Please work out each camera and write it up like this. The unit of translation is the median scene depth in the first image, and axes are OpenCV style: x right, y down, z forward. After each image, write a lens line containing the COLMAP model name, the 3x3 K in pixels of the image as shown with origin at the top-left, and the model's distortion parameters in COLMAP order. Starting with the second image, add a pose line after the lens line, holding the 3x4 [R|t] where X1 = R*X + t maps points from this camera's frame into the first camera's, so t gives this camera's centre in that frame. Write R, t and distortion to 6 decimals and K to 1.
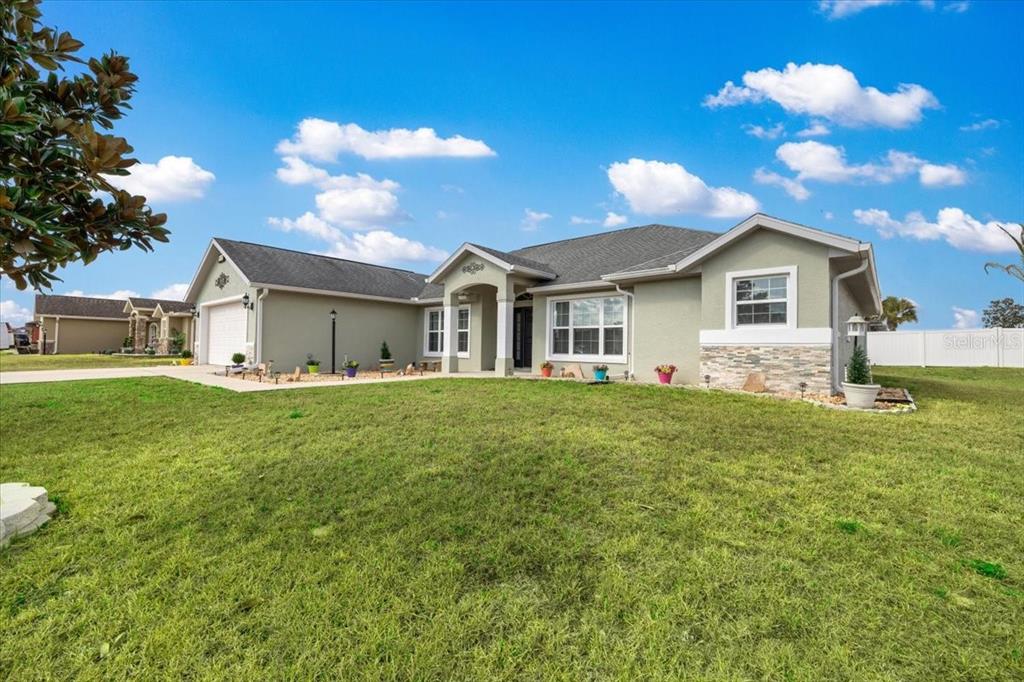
lens RADIAL K [[428.2, 0, 512.5], [0, 428.2, 337.8], [0, 0, 1]] dist [-0.001136, -0.000236]
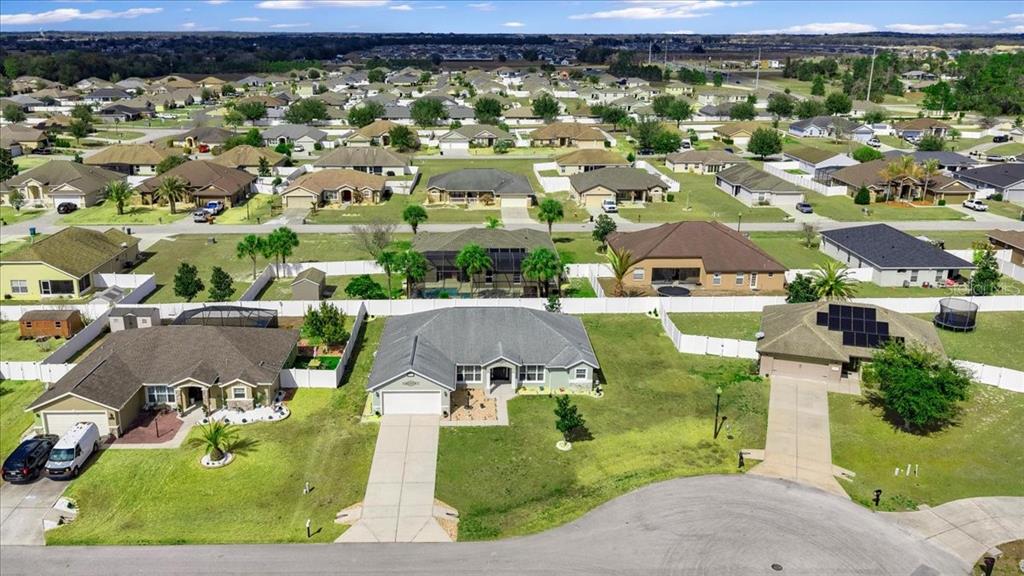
lens RADIAL K [[794.6, 0, 512.0], [0, 794.6, 288.0], [0, 0, 1]] dist [0.014141, -0.010157]
pose [[0.734527, -0.200715, 0.648216, -3.982365], [-0.016057, 0.949846, 0.312307, -2.694930], [-0.678390, -0.239806, 0.694464, -3.169169]]
